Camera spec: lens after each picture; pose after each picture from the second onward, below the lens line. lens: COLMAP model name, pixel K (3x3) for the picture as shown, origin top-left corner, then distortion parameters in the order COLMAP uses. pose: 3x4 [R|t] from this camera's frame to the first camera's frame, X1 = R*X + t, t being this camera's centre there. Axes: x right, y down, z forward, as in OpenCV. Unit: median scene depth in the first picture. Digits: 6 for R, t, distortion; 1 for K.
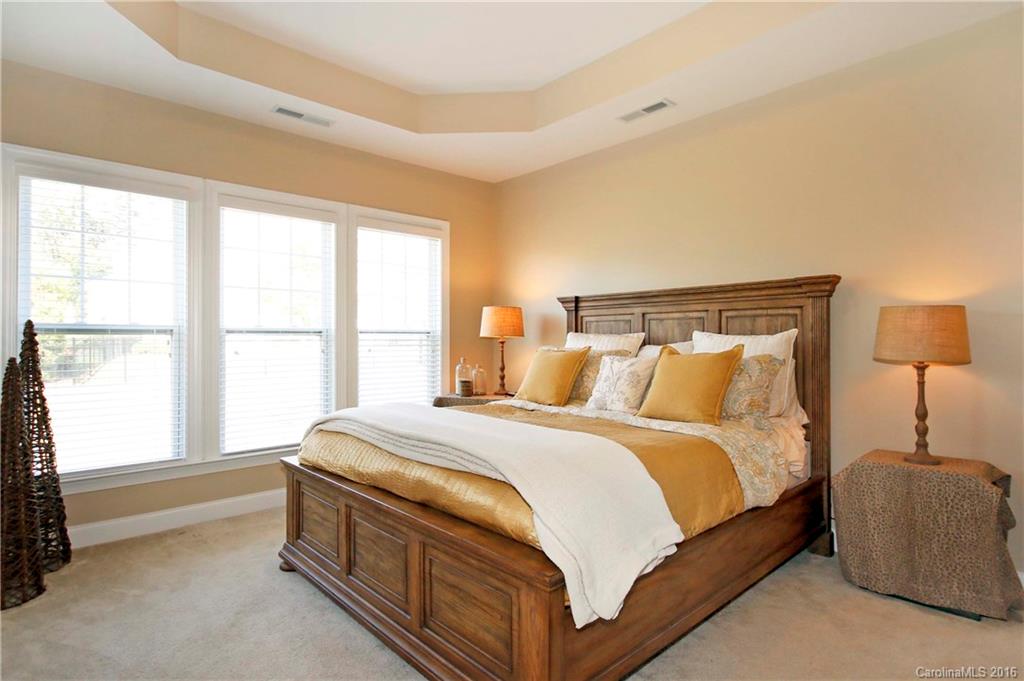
lens RADIAL K [[498.6, 0, 501.0], [0, 498.6, 333.4], [0, 0, 1]] dist [-0.004464, -0.001342]
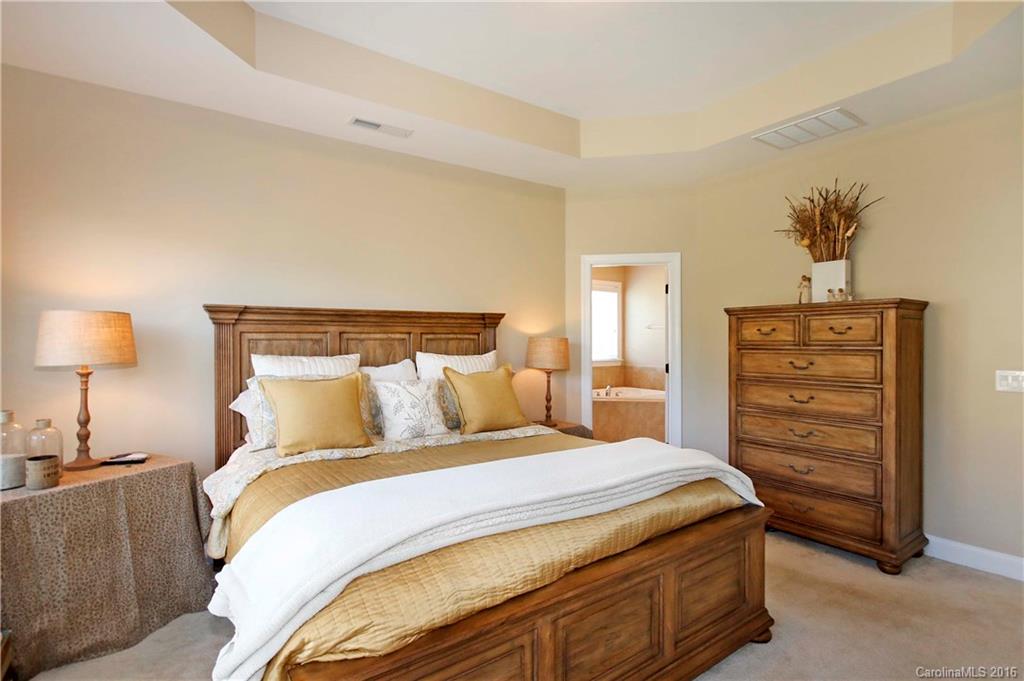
lens RADIAL K [[498.6, 0, 502.8], [0, 498.6, 346.0], [0, 0, 1]] dist [-0.004464, -0.001342]
pose [[0.163276, -0.009501, 0.986535, -0.659448], [-0.003603, 0.999941, 0.010227, -0.029736], [-0.986574, -0.005224, 0.163232, 0.632556]]
